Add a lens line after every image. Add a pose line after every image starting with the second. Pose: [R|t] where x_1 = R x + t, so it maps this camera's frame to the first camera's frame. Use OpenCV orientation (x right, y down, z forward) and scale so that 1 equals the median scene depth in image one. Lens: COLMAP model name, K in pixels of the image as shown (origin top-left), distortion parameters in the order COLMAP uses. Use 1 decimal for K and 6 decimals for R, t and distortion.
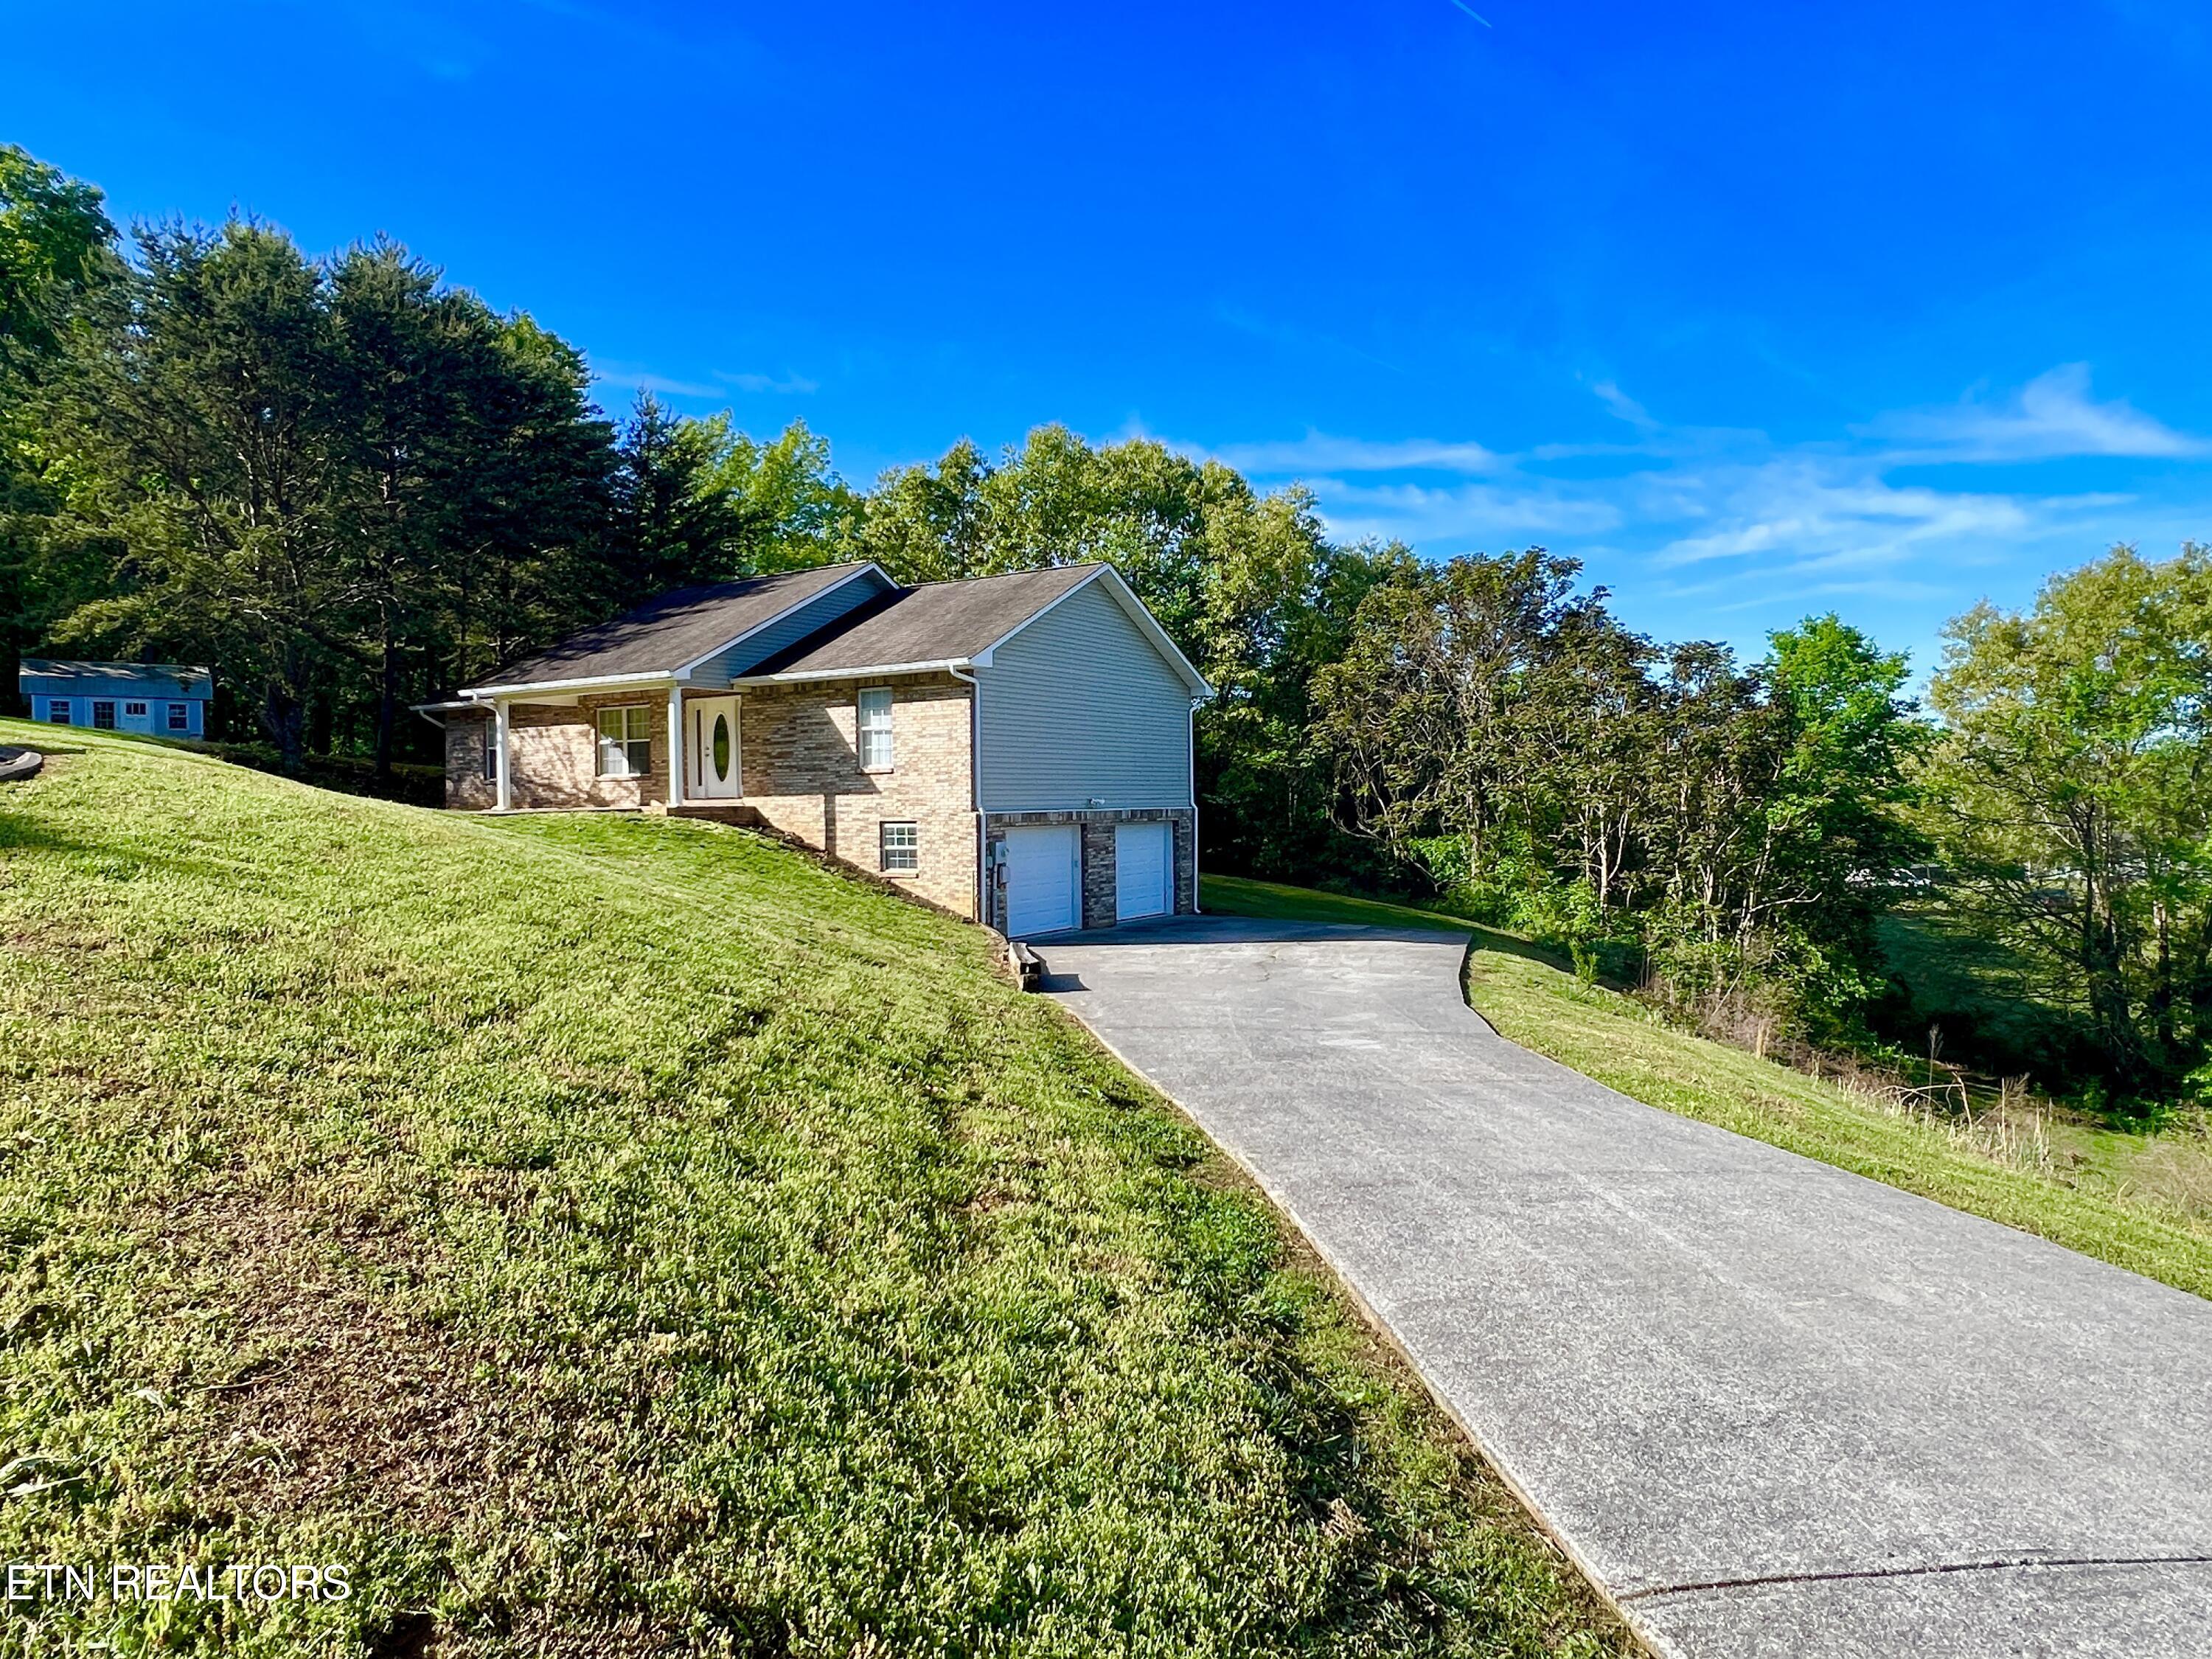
lens RADIAL K [[1351.1, 0, 1050.9], [0, 1351.1, 818.6], [0, 0, 1]] dist [-0.003098, -0.002212]
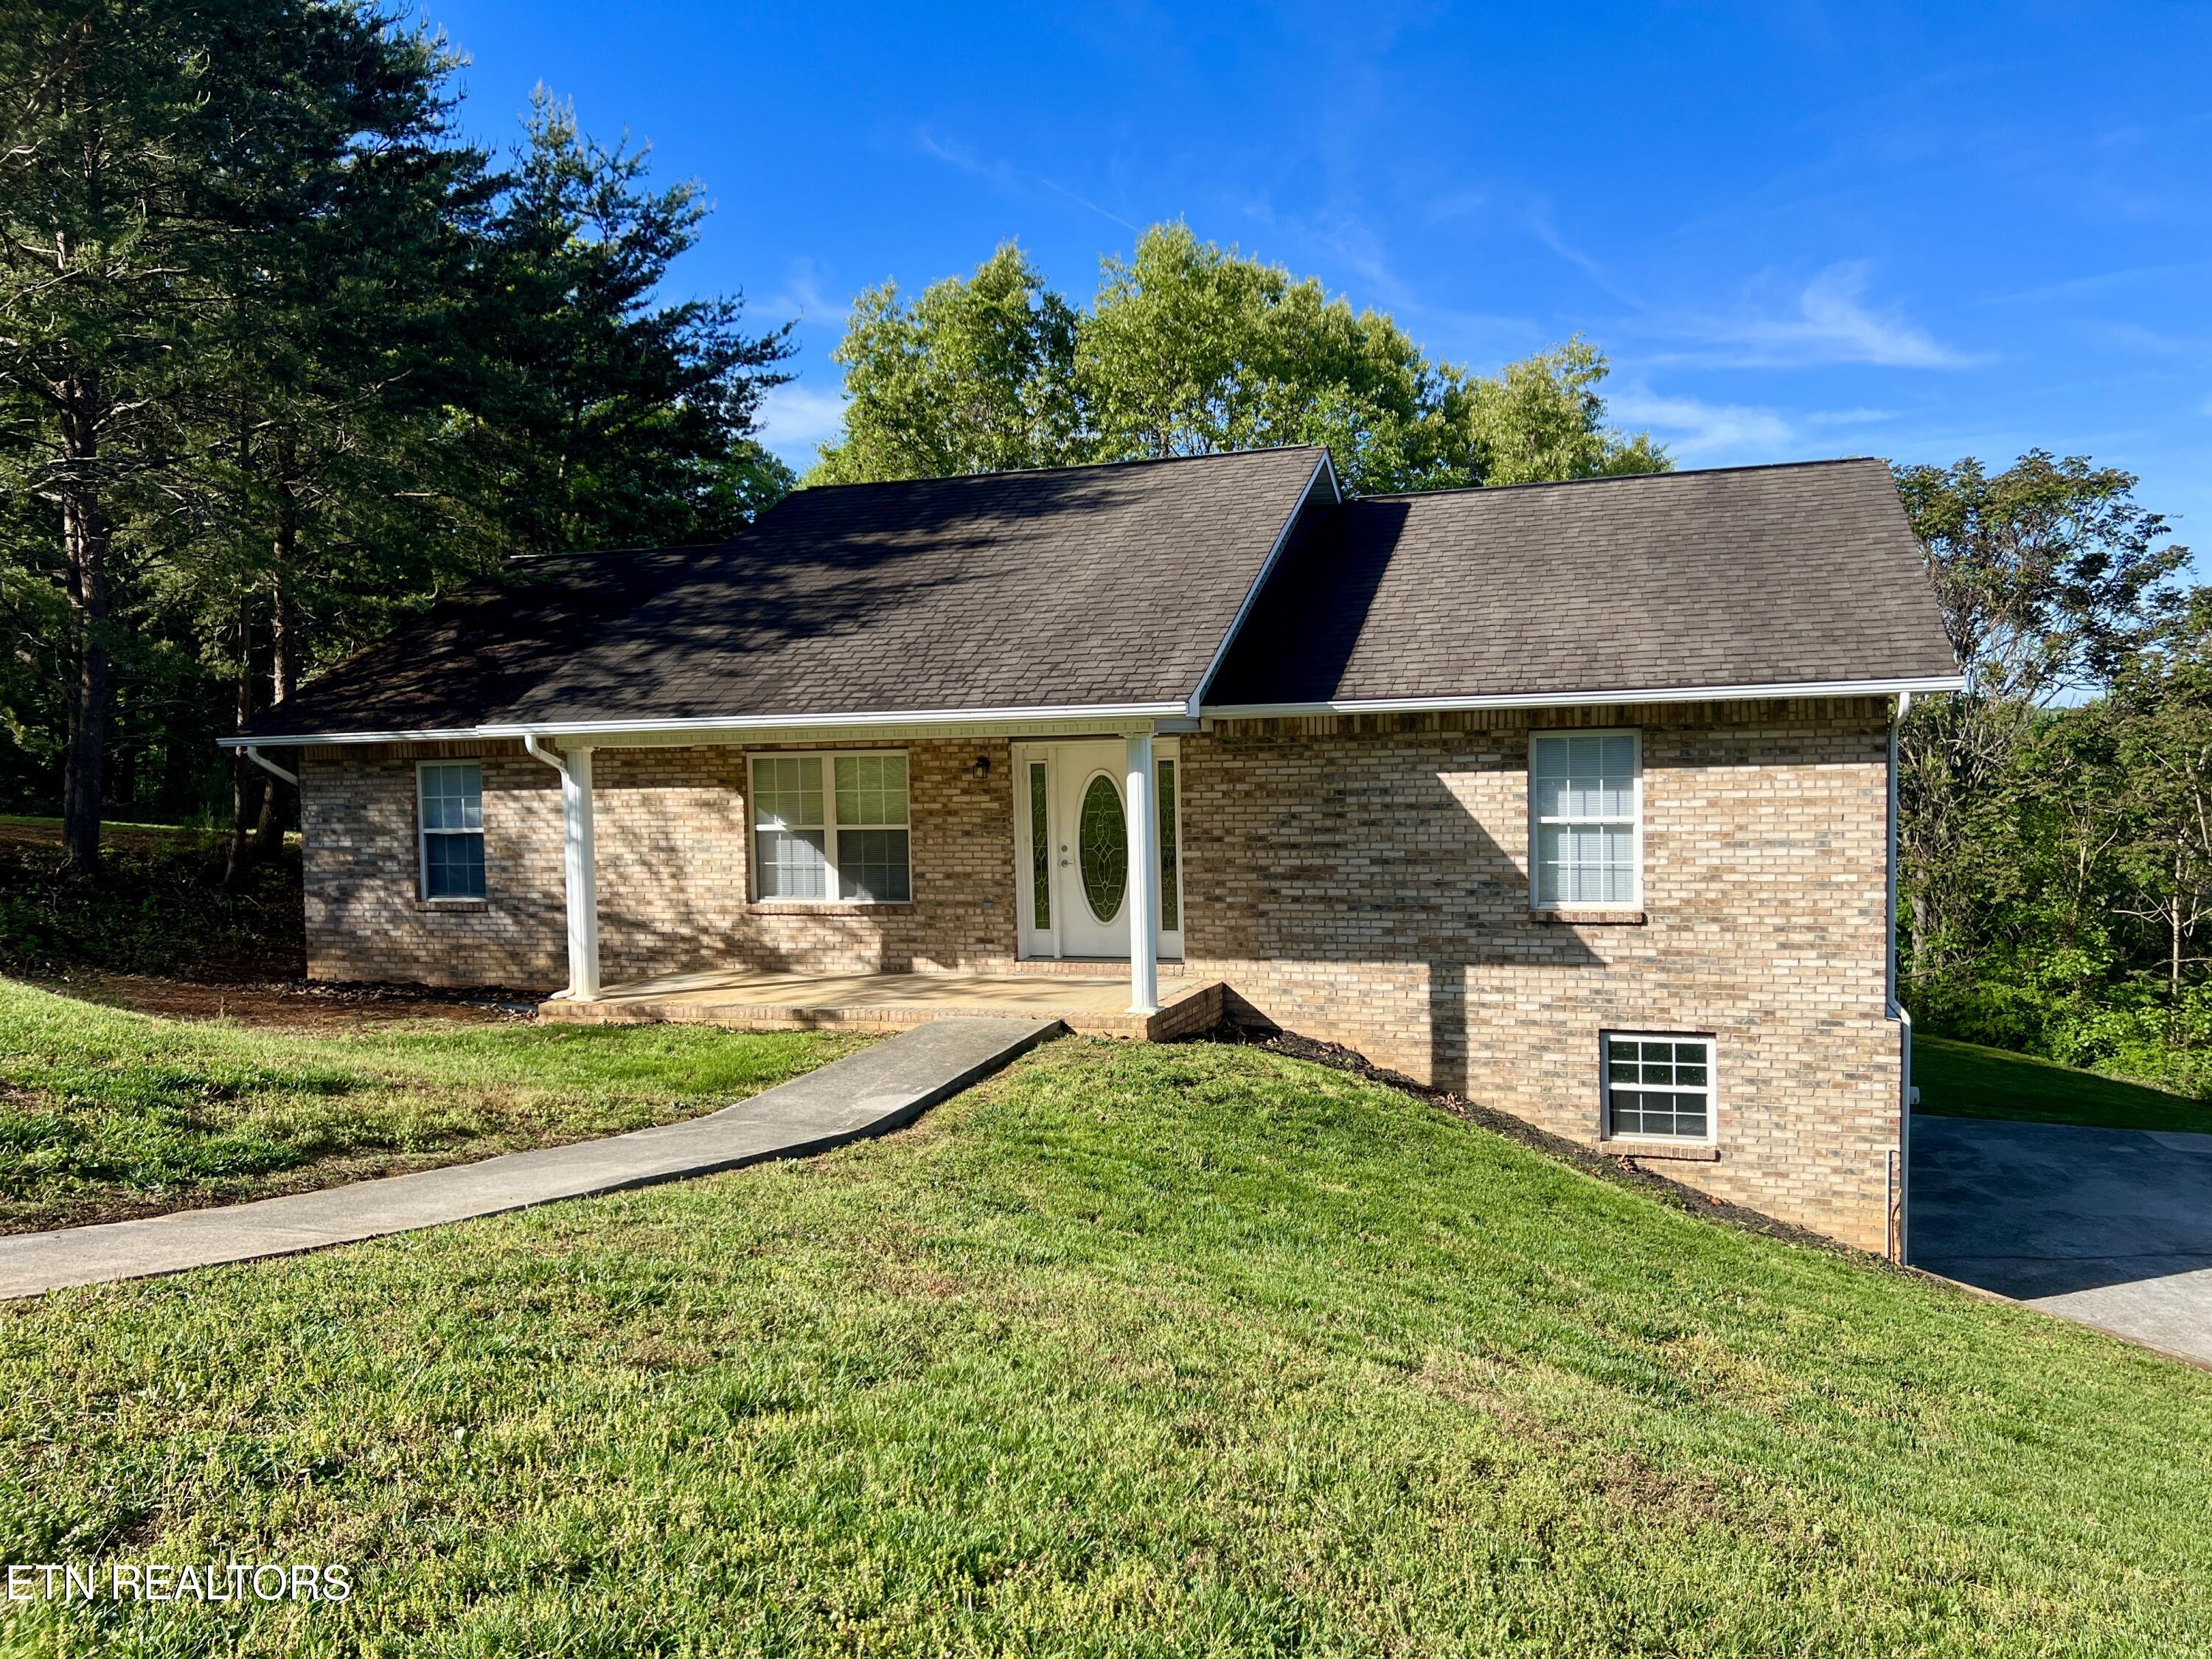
lens RADIAL K [[1650.6, 0, 1073.1], [0, 1650.6, 852.1], [0, 0, 1]] dist [0.056262, -0.075659]
pose [[0.971607, -0.025514, 0.235222, -0.405529], [0.014823, 0.998780, 0.047110, -0.081423], [-0.236137, -0.042285, 0.970799, 0.484985]]
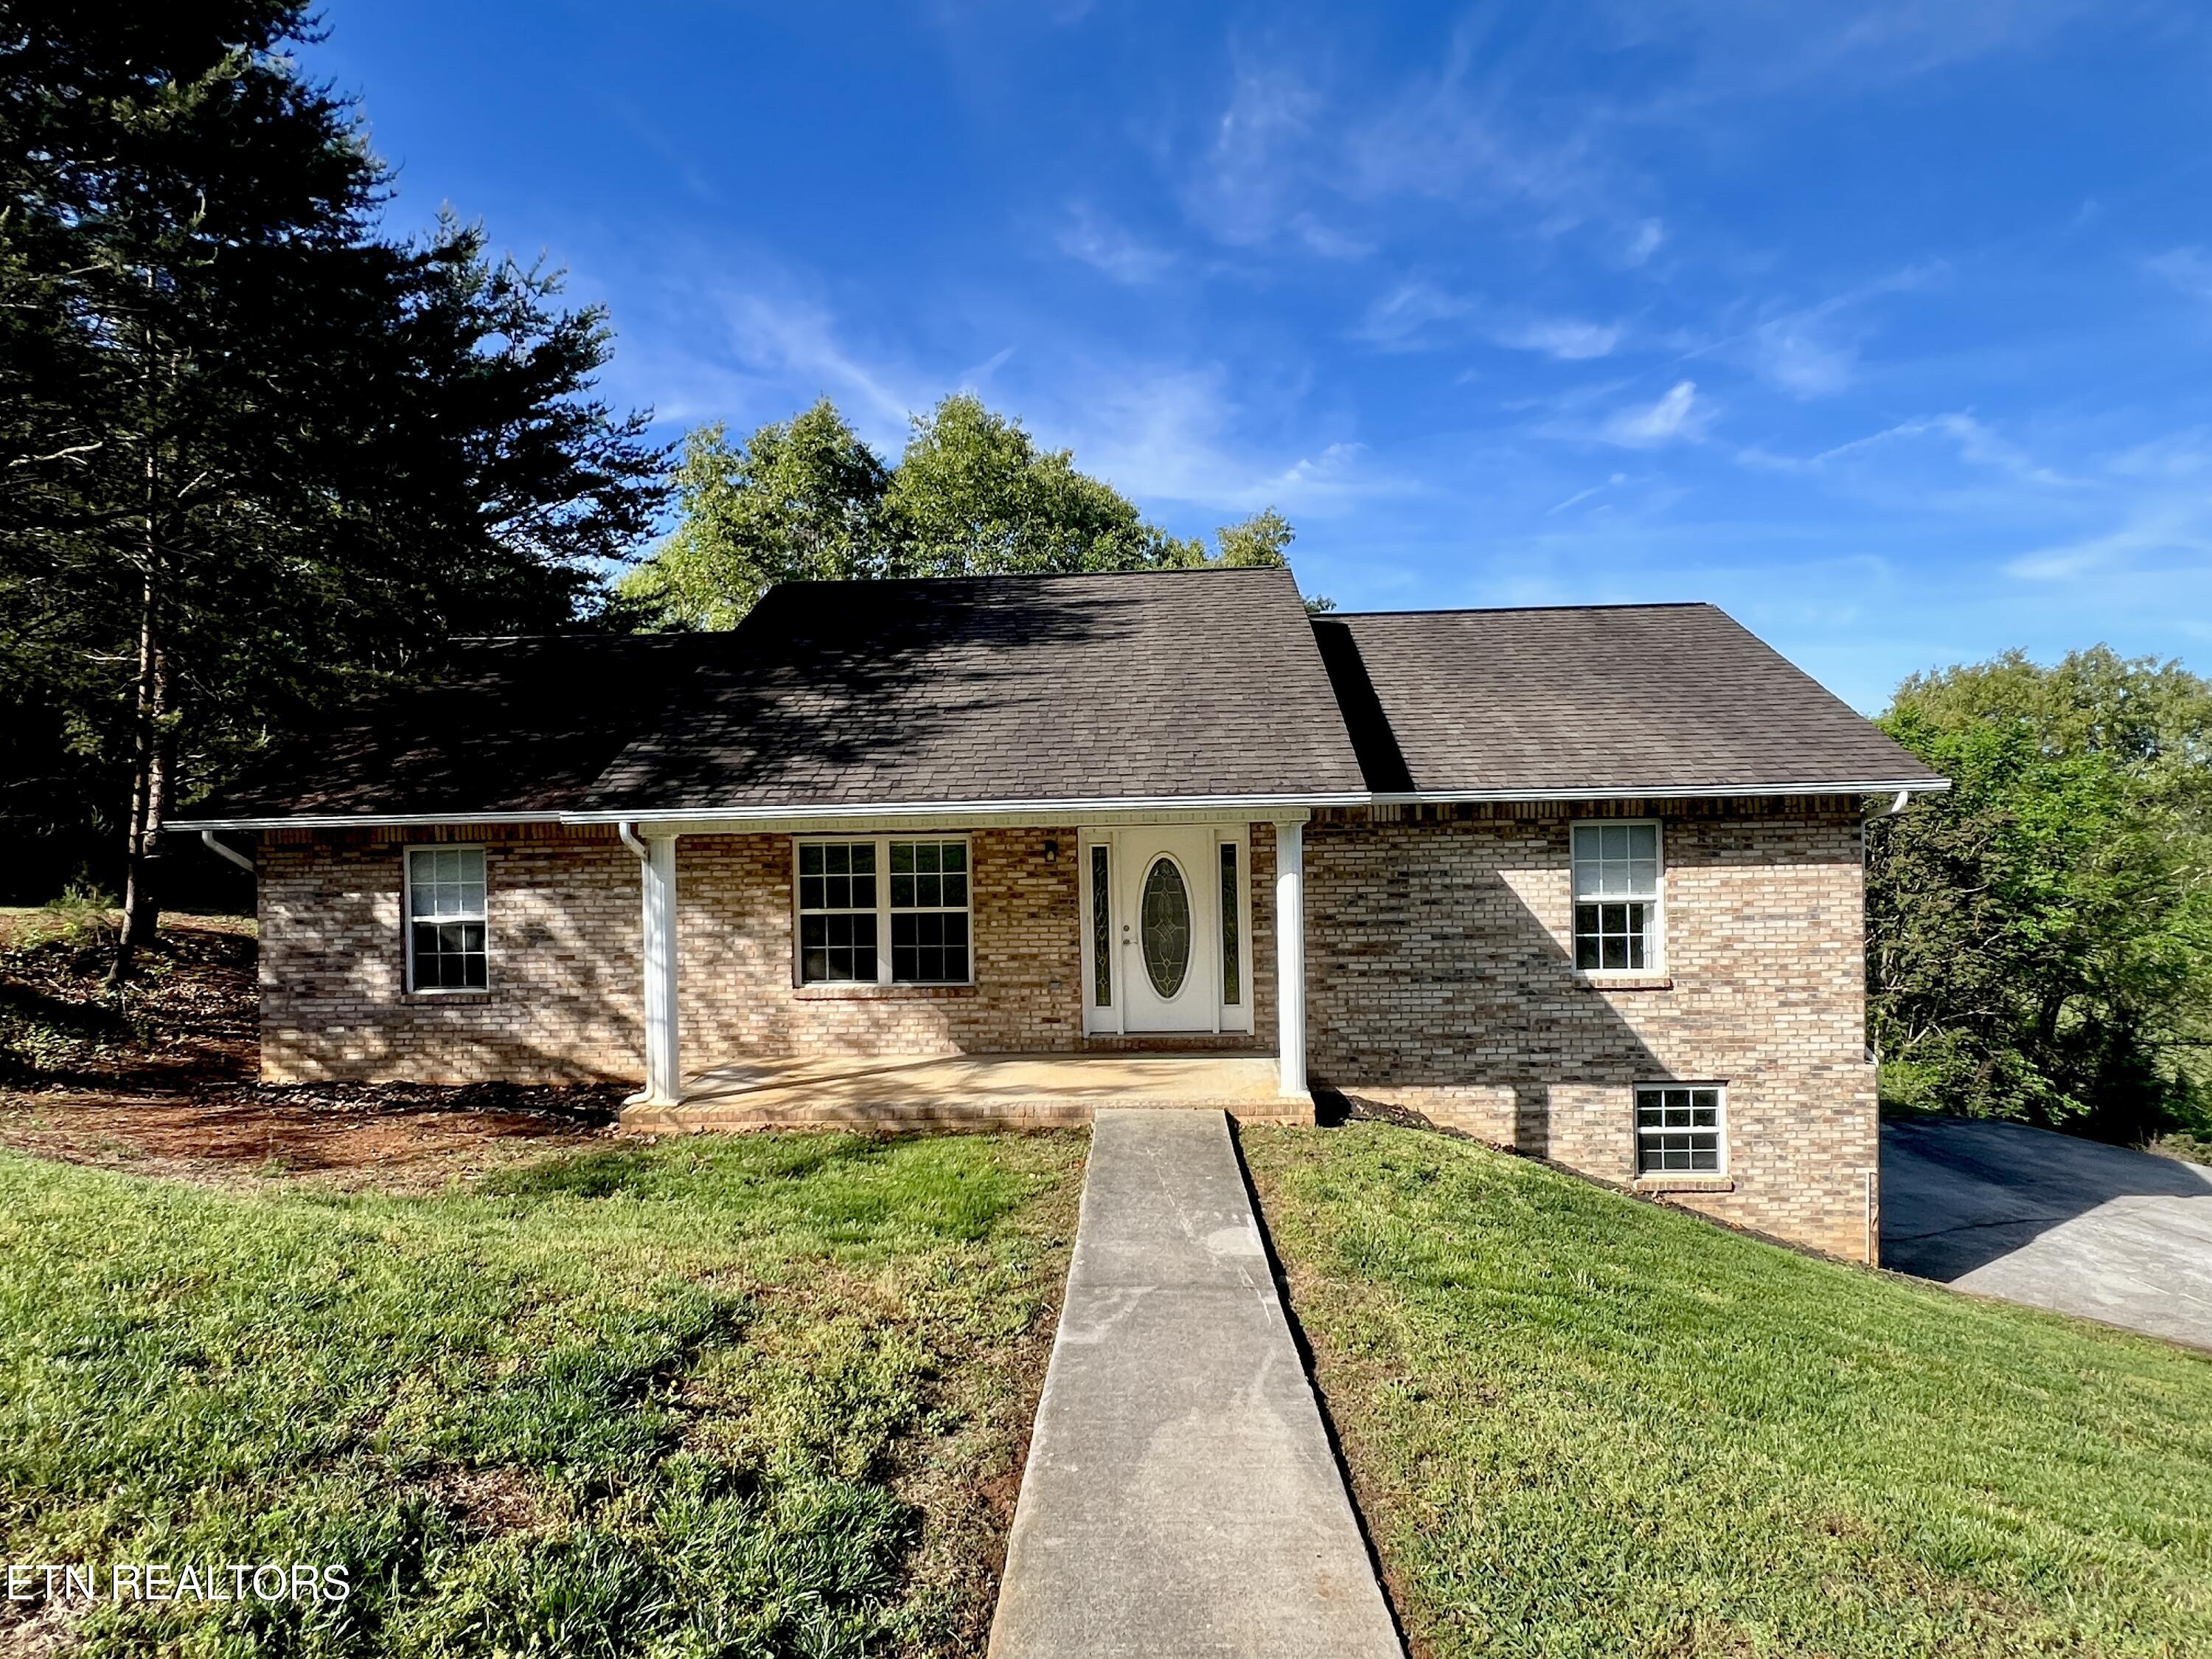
lens RADIAL K [[1250.2, 0, 1084.6], [0, 1250.2, 832.9], [0, 0, 1]] dist [-0.014227, 0.007314]
pose [[0.866659, -0.014212, 0.498699, -0.516283], [0.015287, 0.999881, 0.001928, -0.091863], [-0.498667, 0.005952, 0.866773, 0.661621]]
